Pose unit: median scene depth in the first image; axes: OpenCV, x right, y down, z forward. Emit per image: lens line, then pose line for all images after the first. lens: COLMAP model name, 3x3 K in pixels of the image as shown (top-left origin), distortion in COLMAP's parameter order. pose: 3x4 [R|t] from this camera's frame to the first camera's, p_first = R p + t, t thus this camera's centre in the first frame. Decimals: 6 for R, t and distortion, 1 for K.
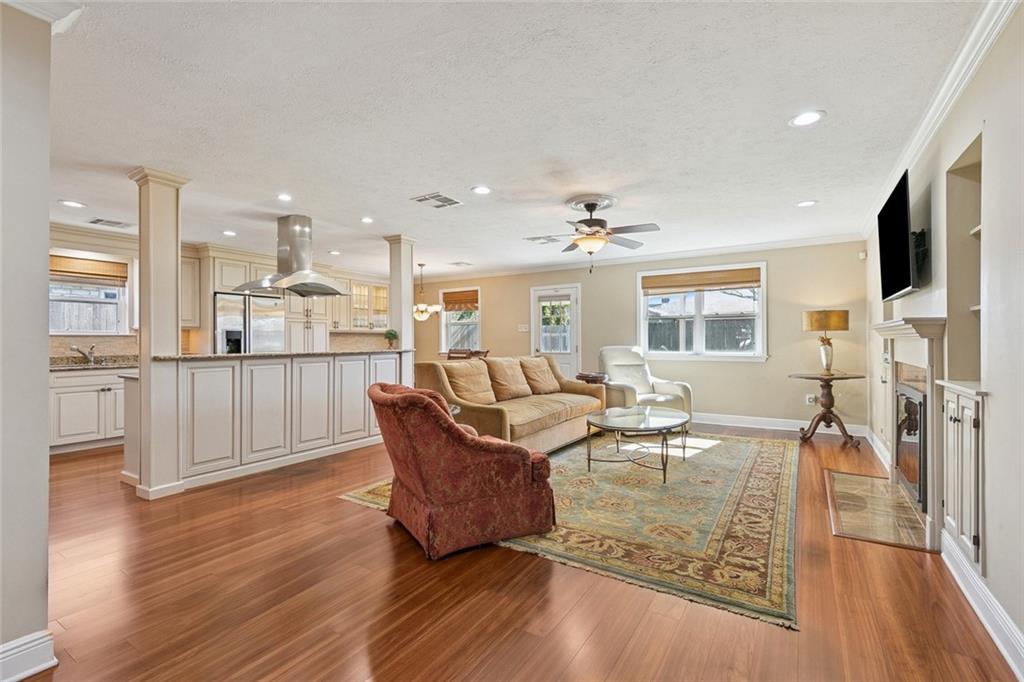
lens RADIAL K [[461.8, 0, 512.0], [0, 461.8, 341.0], [0, 0, 1]] dist [0.002059, 0.000068]
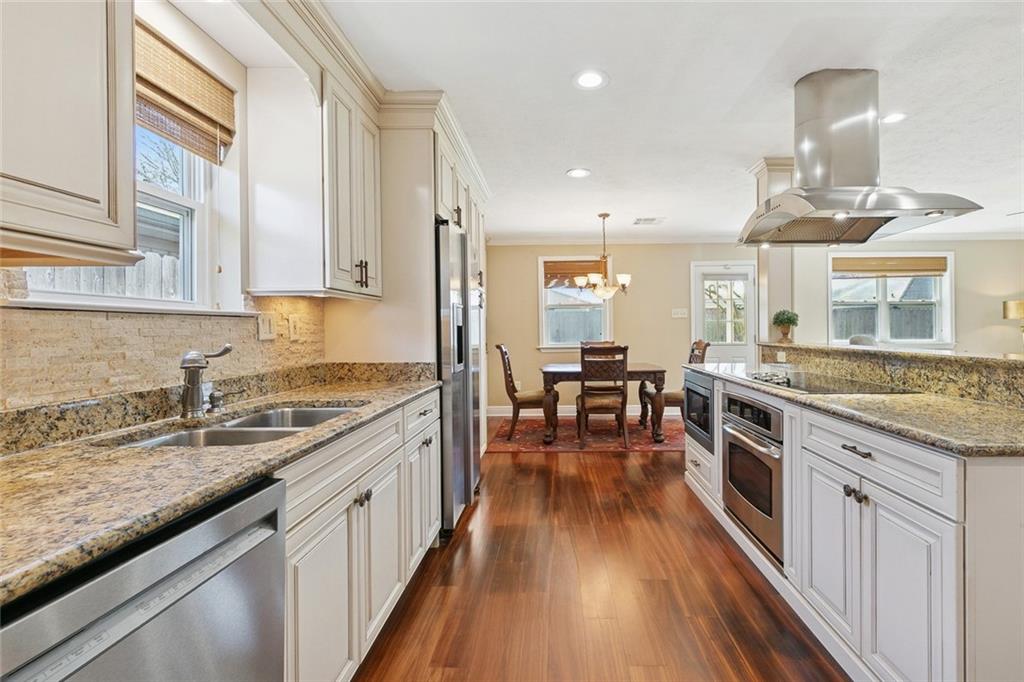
lens RADIAL K [[469.5, 0, 507.4], [0, 469.5, 328.4], [0, 0, 1]] dist [0.001576, 0.000067]
pose [[0.849210, -0.001308, 0.528053, -0.892114], [0.004185, 0.999982, -0.004254, 0.000397], [-0.528038, 0.005822, 0.849201, 0.660351]]
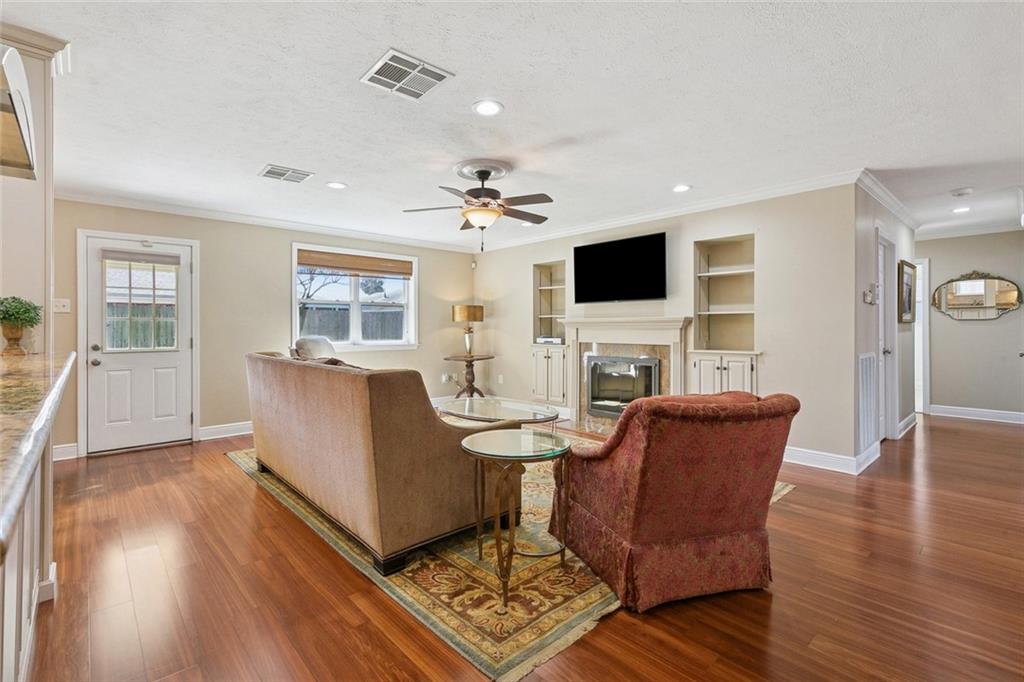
lens RADIAL K [[469.5, 0, 507.4], [0, 469.5, 328.4], [0, 0, 1]] dist [0.001576, 0.000067]
pose [[0.256502, 0.002251, 0.966541, -0.484316], [0.001877, 0.999994, -0.002827, -0.000096], [-0.966542, 0.002539, 0.256497, 0.530182]]
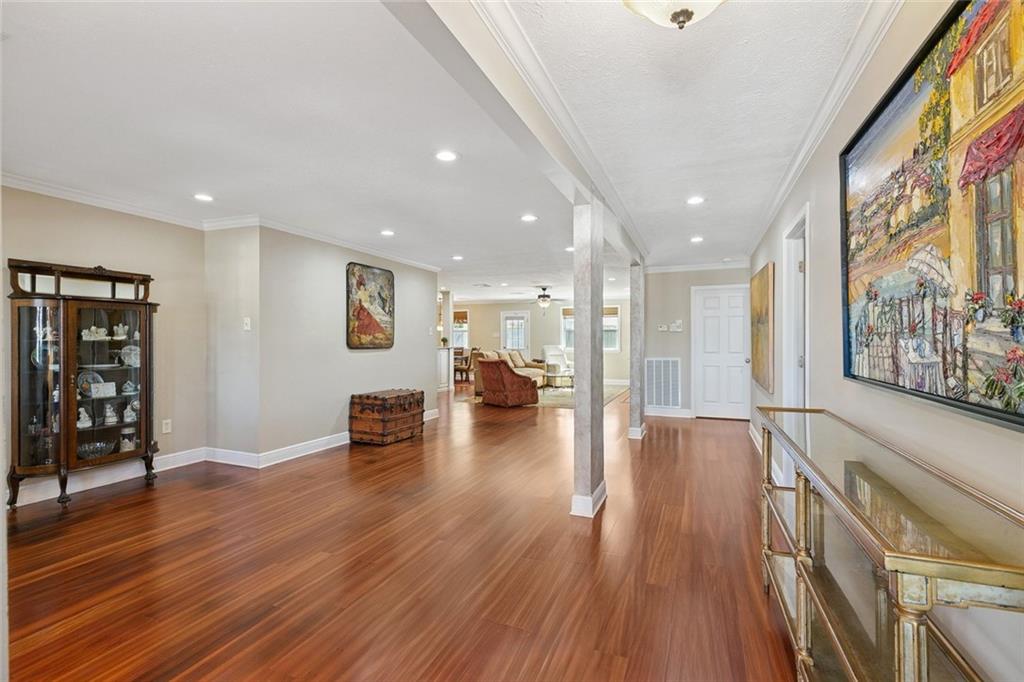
lens RADIAL K [[469.5, 0, 507.4], [0, 469.5, 328.4], [0, 0, 1]] dist [0.001576, 0.000067]
pose [[0.985558, 0.005166, 0.169259, -0.325477], [-0.001247, 0.999729, -0.023252, -0.015655], [-0.169333, 0.022705, 0.985297, -1.049262]]
